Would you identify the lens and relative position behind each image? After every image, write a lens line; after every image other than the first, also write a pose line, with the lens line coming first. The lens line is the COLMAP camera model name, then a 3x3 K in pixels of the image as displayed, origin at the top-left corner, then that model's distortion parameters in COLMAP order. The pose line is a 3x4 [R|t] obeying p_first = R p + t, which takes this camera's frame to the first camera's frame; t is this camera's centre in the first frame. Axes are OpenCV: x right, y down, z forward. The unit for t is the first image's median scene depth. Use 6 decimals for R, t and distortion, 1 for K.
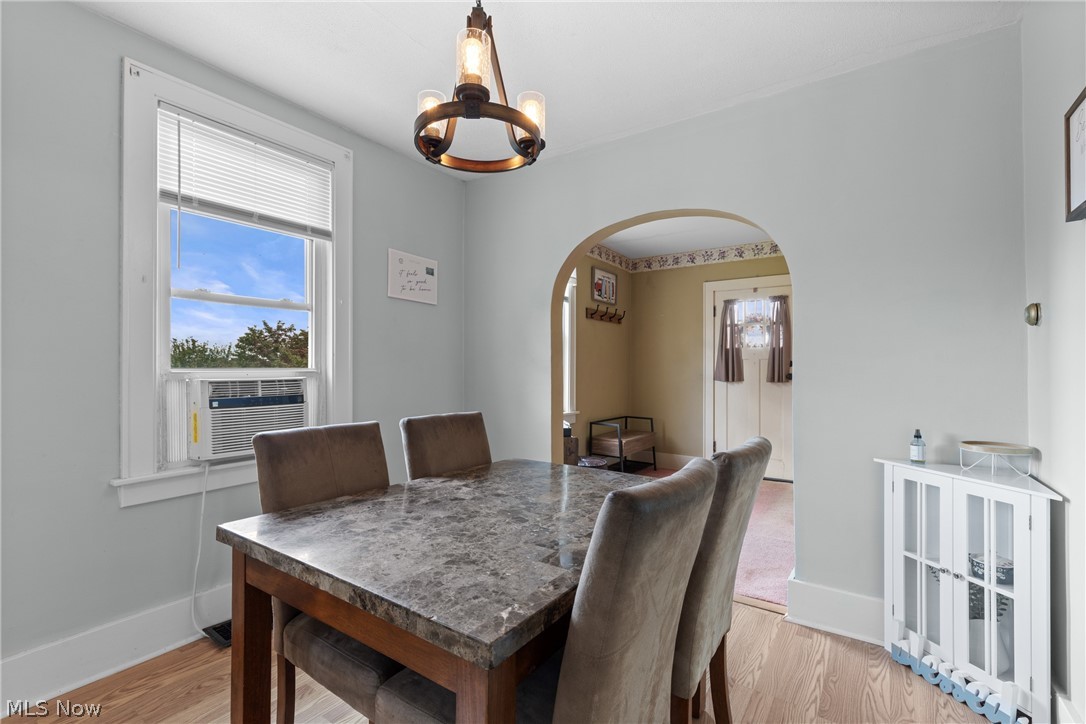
lens RADIAL K [[487.4, 0, 538.2], [0, 487.4, 366.9], [0, 0, 1]] dist [0.003731, 0.000168]
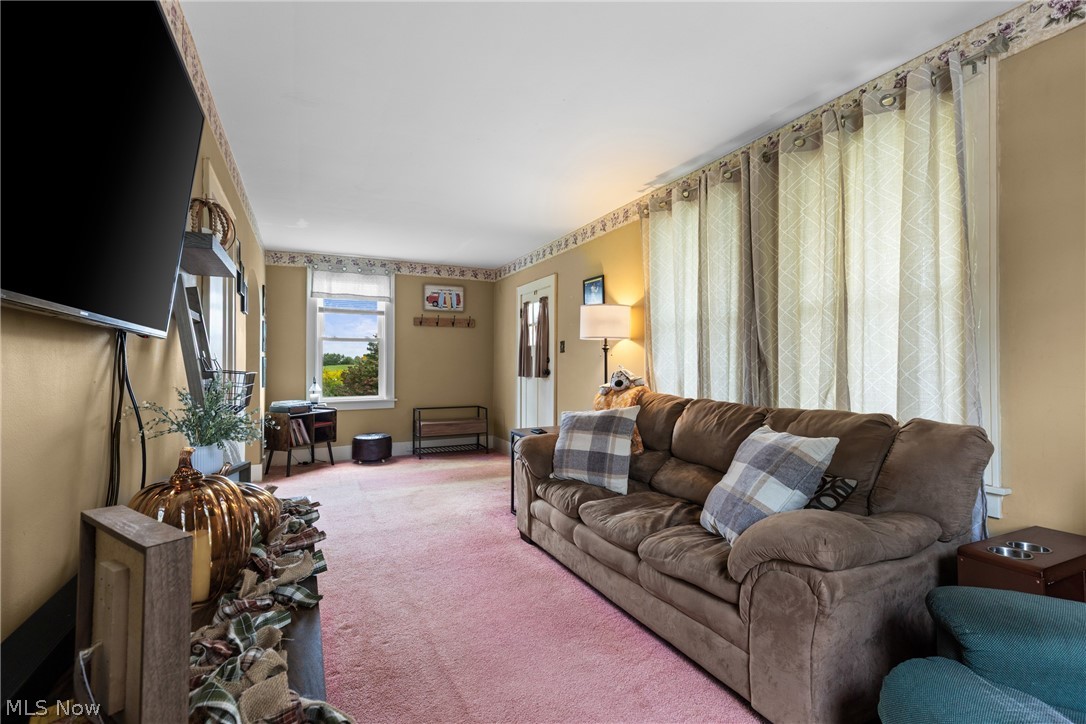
lens RADIAL K [[487.4, 0, 542.8], [0, 487.4, 357.4], [0, 0, 1]] dist [0.003731, 0.000168]
pose [[0.873491, -0.011231, -0.486710, 0.963802], [0.003944, 0.999864, -0.015994, 0.004831], [0.486824, 0.012051, 0.873417, 0.056634]]
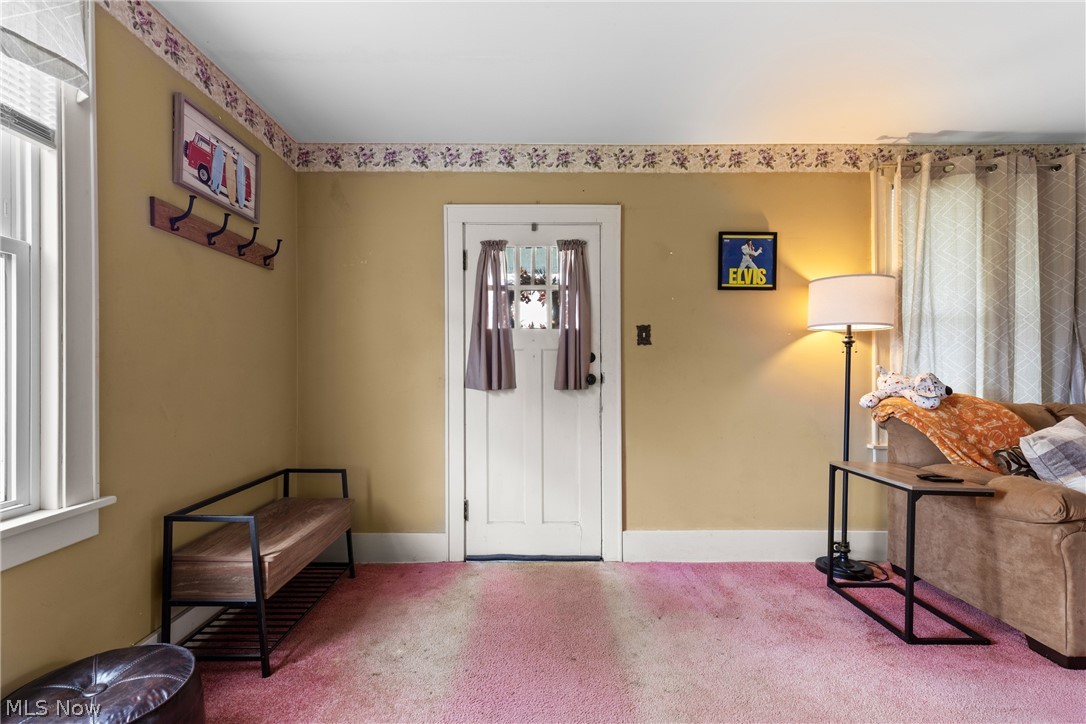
lens RADIAL K [[487.4, 0, 540.2], [0, 487.4, 369.7], [0, 0, 1]] dist [0.003731, 0.000168]
pose [[0.815936, -0.007700, 0.578092, 0.119187], [0.004227, 0.999964, 0.007353, 0.003779], [-0.578127, -0.003556, 0.815939, 0.520871]]
